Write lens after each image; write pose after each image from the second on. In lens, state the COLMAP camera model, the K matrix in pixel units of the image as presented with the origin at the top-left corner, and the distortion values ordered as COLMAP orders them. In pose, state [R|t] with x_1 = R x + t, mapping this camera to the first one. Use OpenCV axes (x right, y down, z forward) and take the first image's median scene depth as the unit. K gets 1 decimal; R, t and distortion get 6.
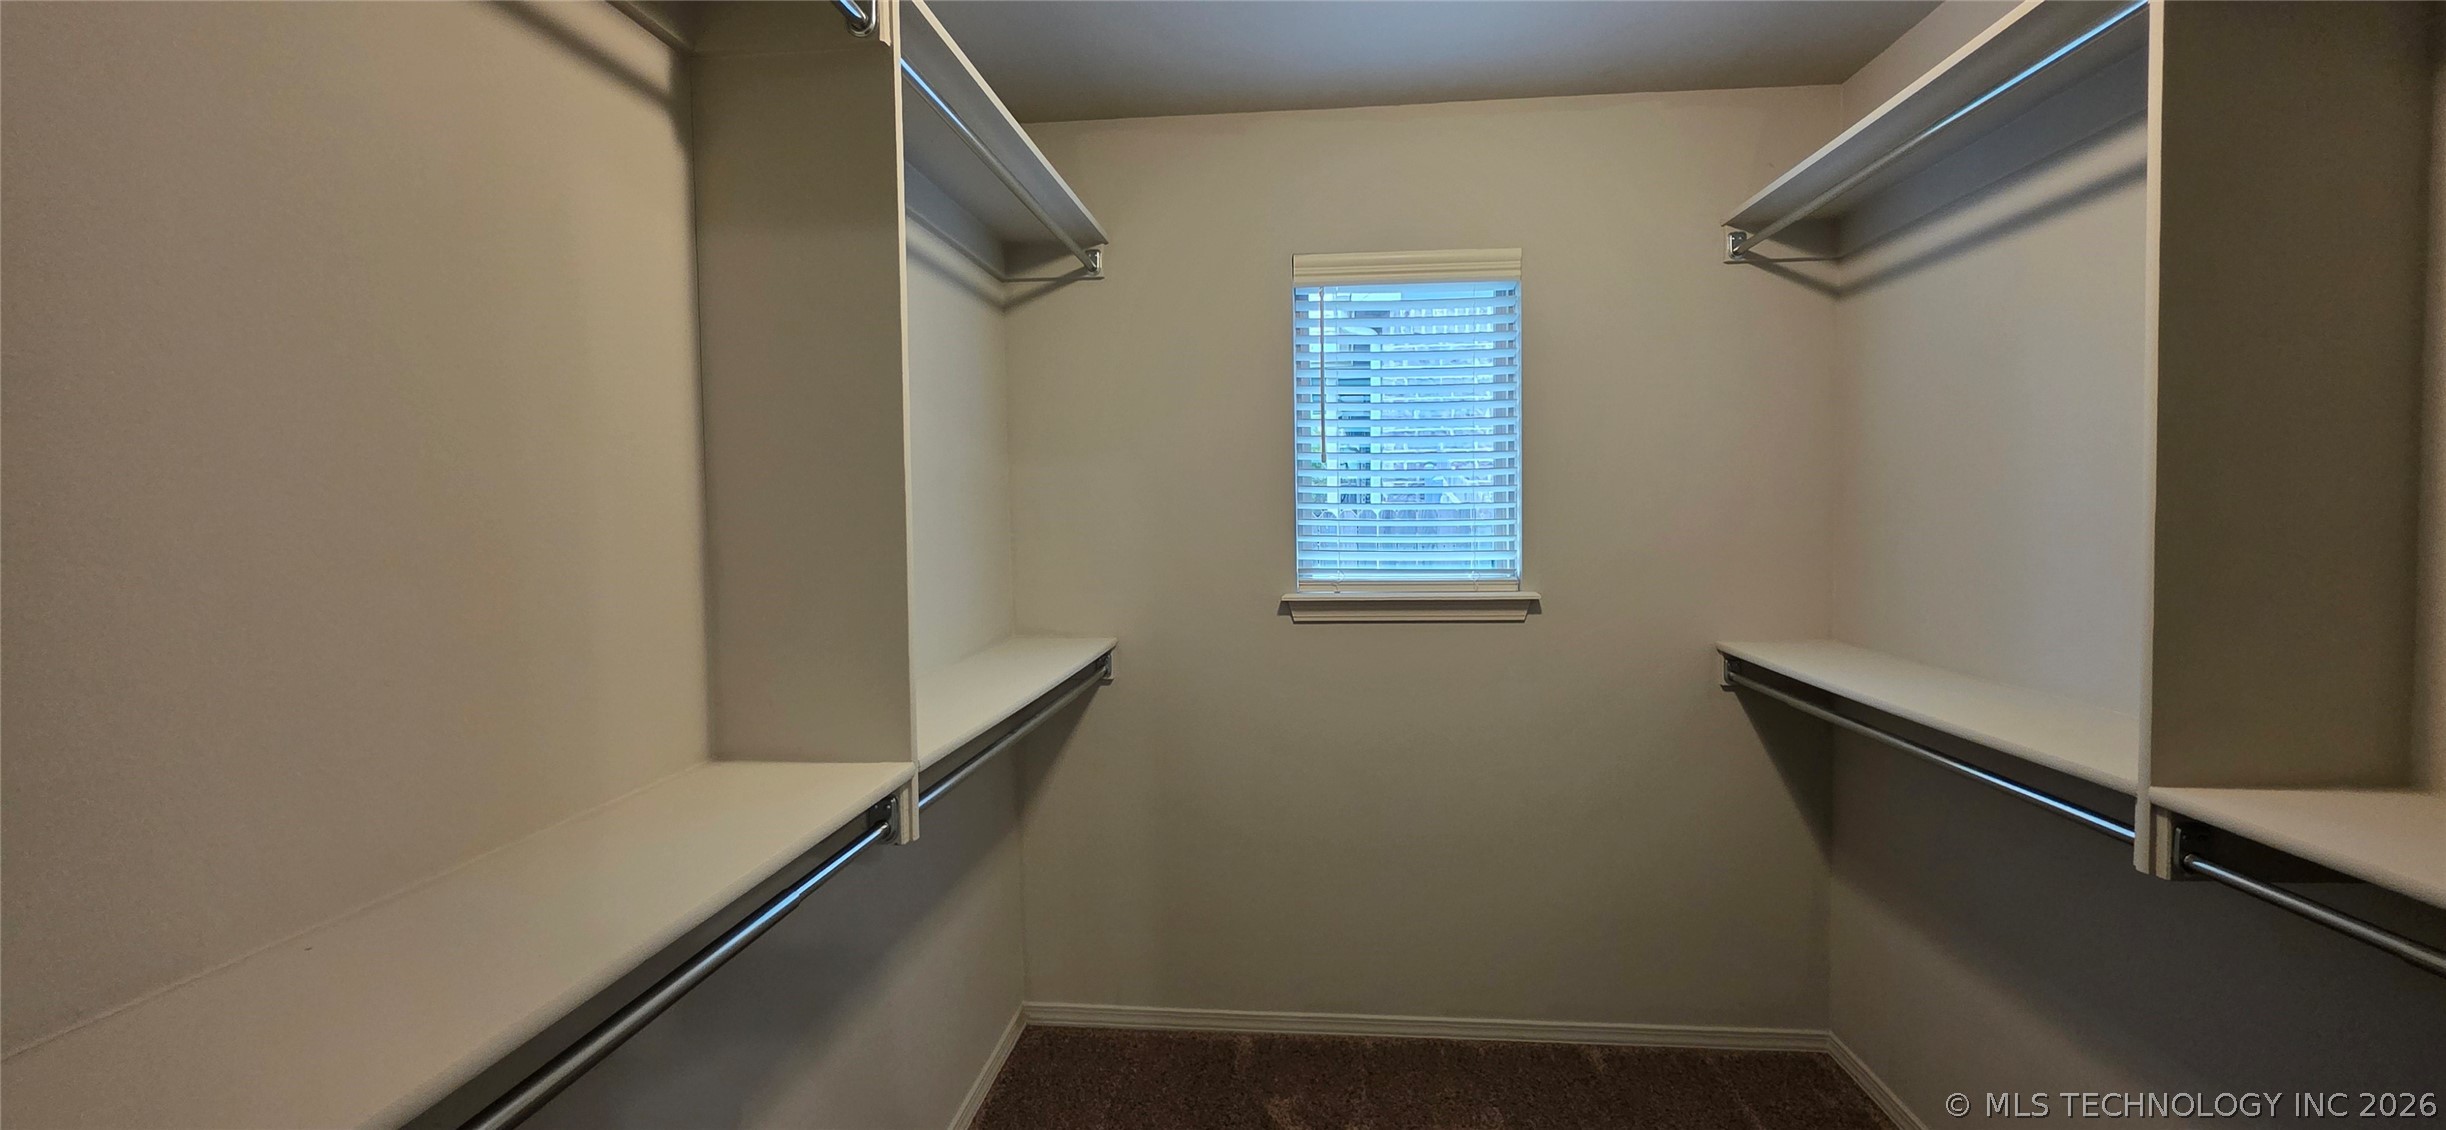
lens RADIAL K [[984.8, 0, 1237.5], [0, 984.8, 554.8], [0, 0, 1]] dist [0.016075, -0.000045]
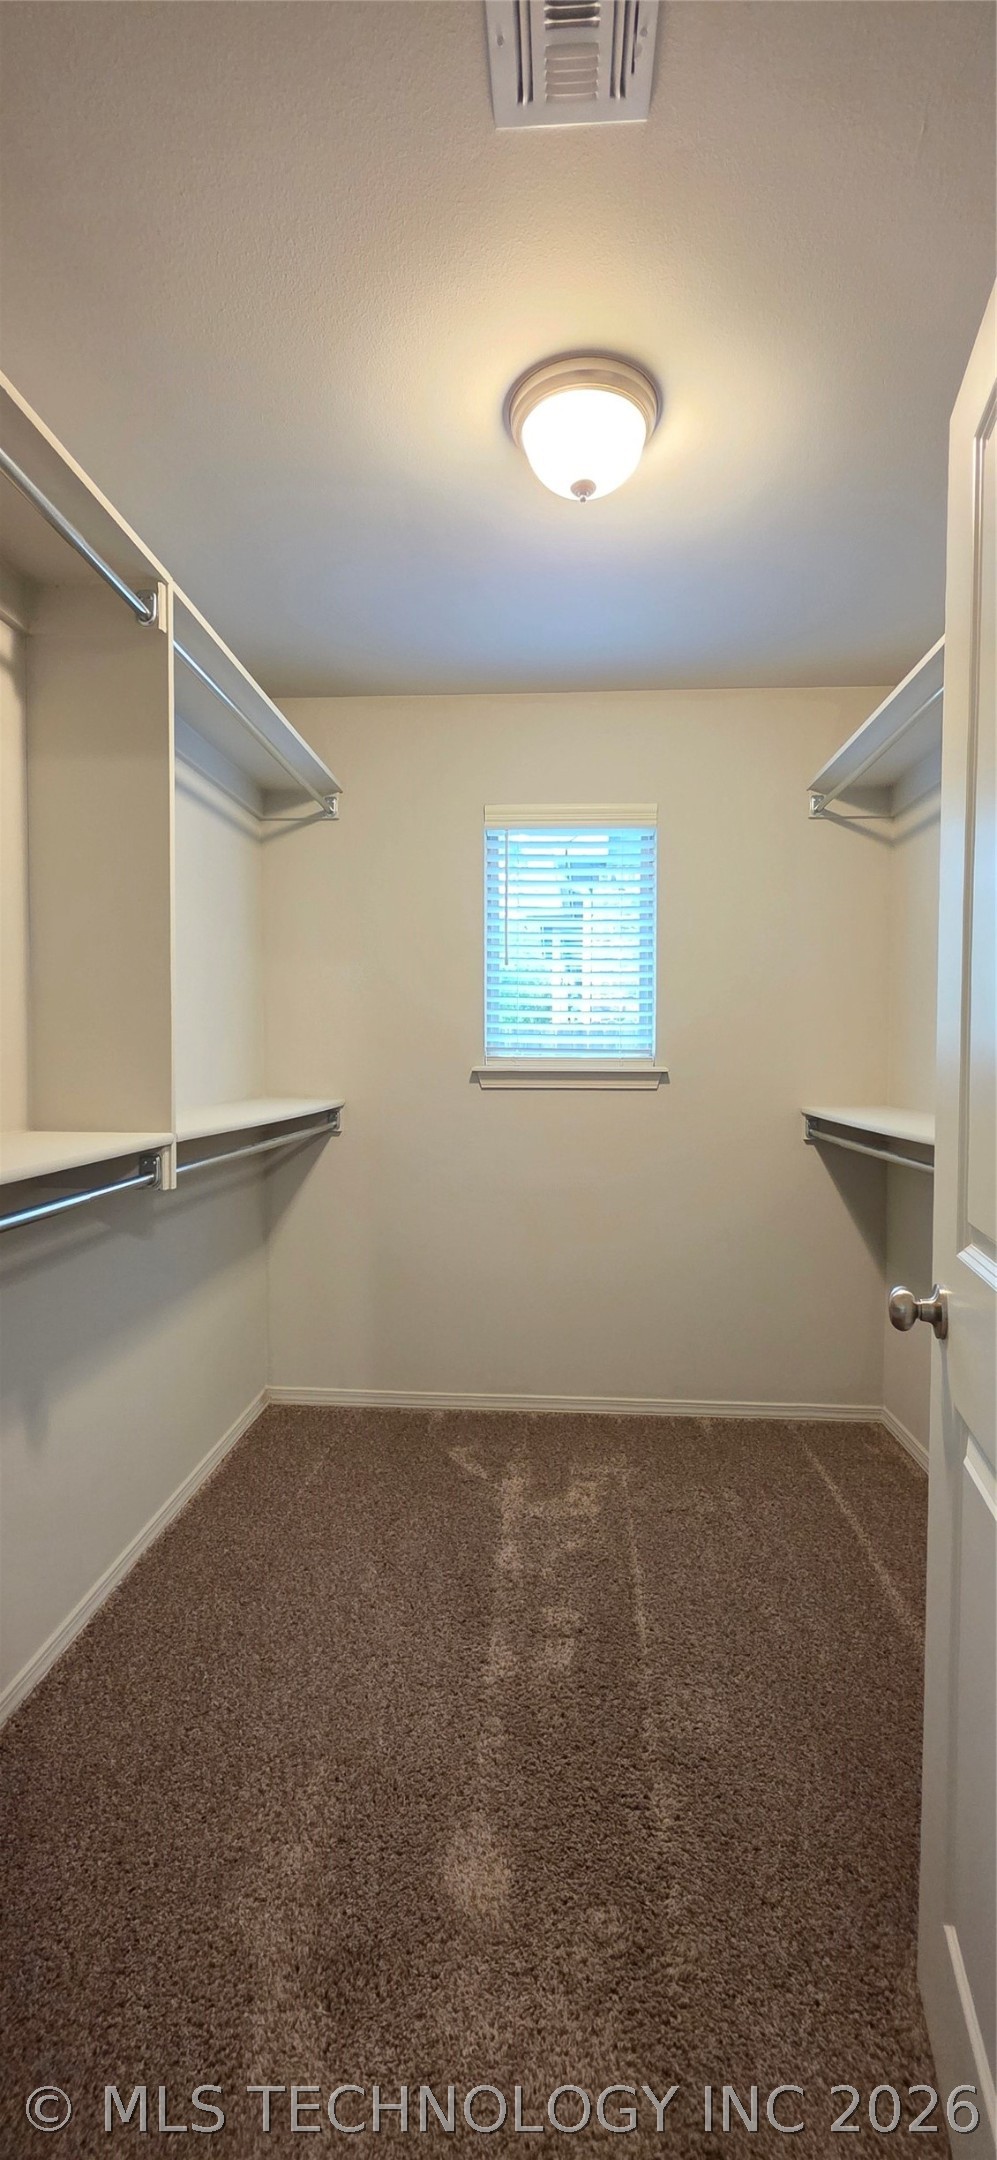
lens RADIAL K [[867.2, 0, 507.0], [0, 867.2, 1087.7], [0, 0, 1]] dist [0.001401, -0.000287]
pose [[0.999598, 0.017772, 0.022093, 0.066734], [-0.017560, 0.999798, -0.009742, 0.079271], [-0.022262, 0.009351, 0.999708, -0.139180]]
